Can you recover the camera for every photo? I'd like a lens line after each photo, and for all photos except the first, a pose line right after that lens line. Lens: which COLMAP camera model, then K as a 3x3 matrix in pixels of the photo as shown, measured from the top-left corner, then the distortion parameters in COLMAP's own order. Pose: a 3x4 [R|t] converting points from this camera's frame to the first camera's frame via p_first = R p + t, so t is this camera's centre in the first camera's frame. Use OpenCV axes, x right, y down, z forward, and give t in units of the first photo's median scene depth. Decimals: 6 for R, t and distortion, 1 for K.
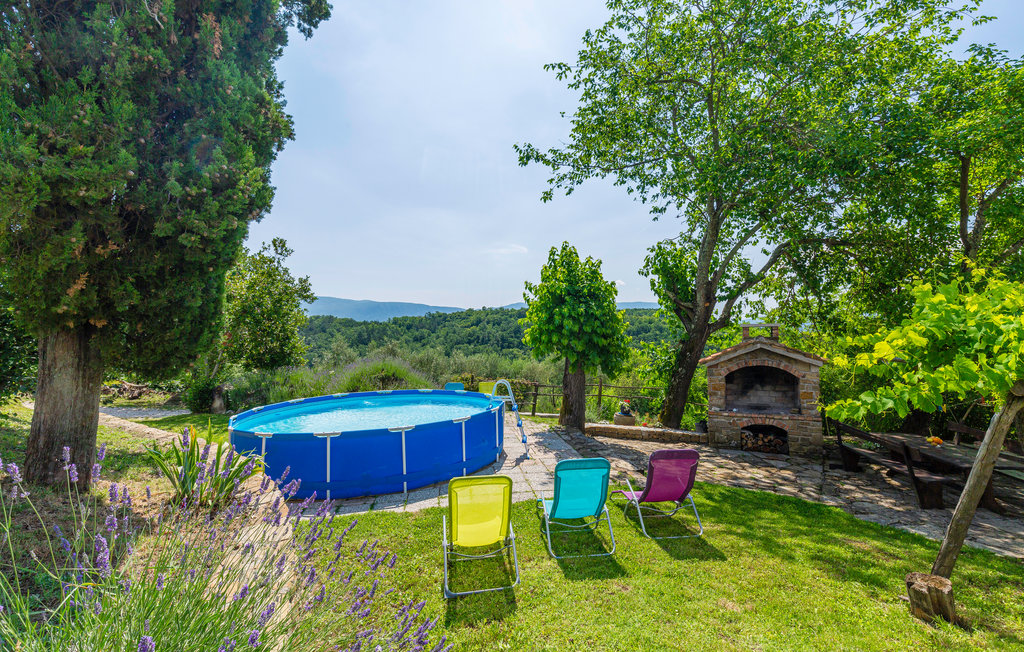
lens RADIAL K [[547.3, 0, 512.0], [0, 547.3, 326.0], [0, 0, 1]] dist [0.000484, 0.000090]
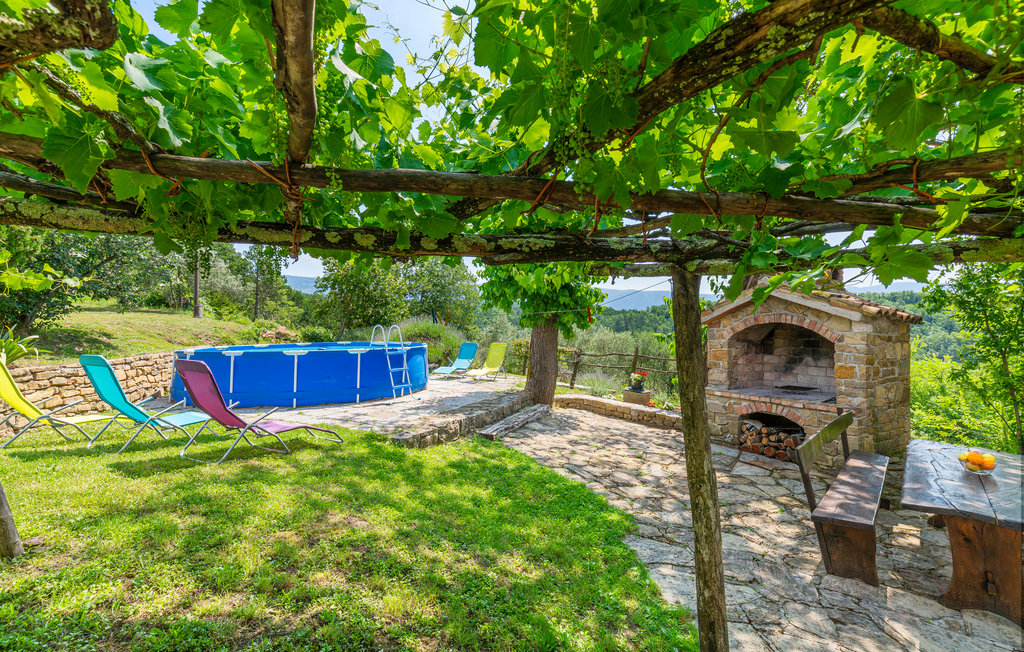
lens RADIAL K [[547.3, 0, 512.0], [0, 547.3, 326.0], [0, 0, 1]] dist [0.000484, 0.000090]
pose [[0.787282, 0.010792, -0.616498, 0.569781], [-0.014516, 0.999894, -0.001034, 0.076585], [0.616422, 0.009764, 0.787356, 0.286240]]
